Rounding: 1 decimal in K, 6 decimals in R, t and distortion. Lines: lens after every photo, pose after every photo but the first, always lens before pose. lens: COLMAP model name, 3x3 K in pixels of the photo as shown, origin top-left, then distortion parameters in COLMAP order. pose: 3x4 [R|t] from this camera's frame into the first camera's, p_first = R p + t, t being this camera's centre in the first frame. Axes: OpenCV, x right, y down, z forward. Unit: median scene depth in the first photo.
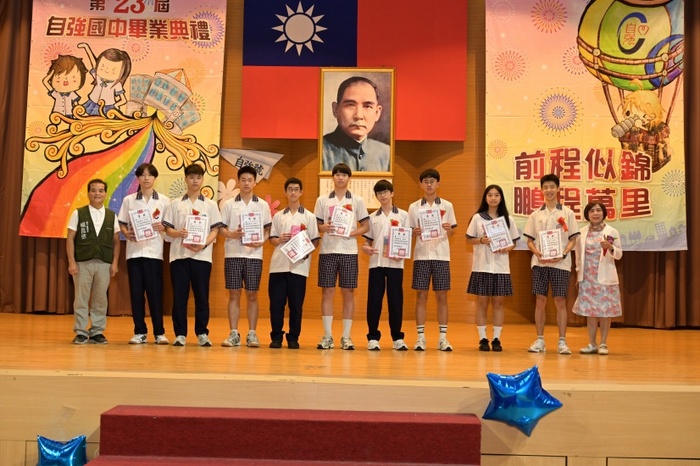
lens RADIAL K [[915.1, 0, 357.2], [0, 915.1, 226.1], [0, 0, 1]] dist [0.010291, -0.071195]
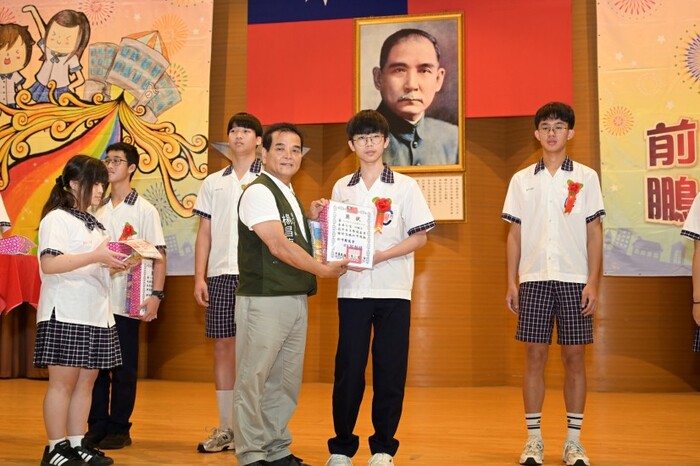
lens RADIAL K [[991.6, 0, 350.0], [0, 991.6, 233.0], [0, 0, 1]] dist [-0.000028, -0.001350]
pose [[0.981080, -0.028617, -0.191474, 0.098789], [0.020880, 0.998887, -0.042303, 0.020522], [0.192471, 0.037505, 0.980586, 0.280799]]
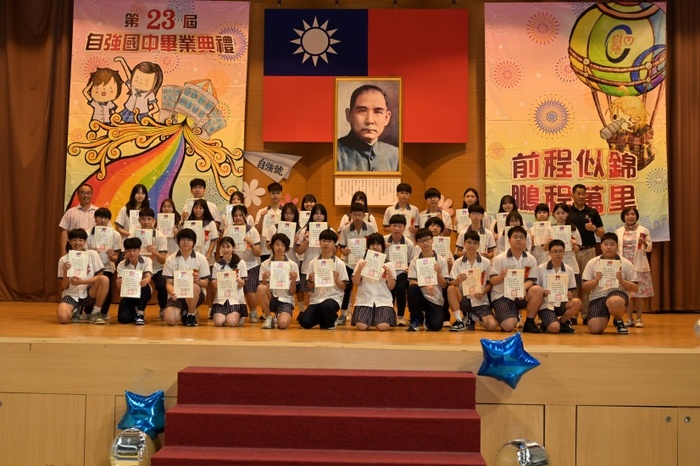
lens RADIAL K [[915.1, 0, 357.2], [0, 915.1, 226.1], [0, 0, 1]] dist [0.010291, -0.071195]
pose [[0.999953, -0.007133, -0.006536, -0.007365], [0.007177, 0.999952, 0.006741, -0.001904], [0.006488, -0.006787, 0.999956, -0.100834]]
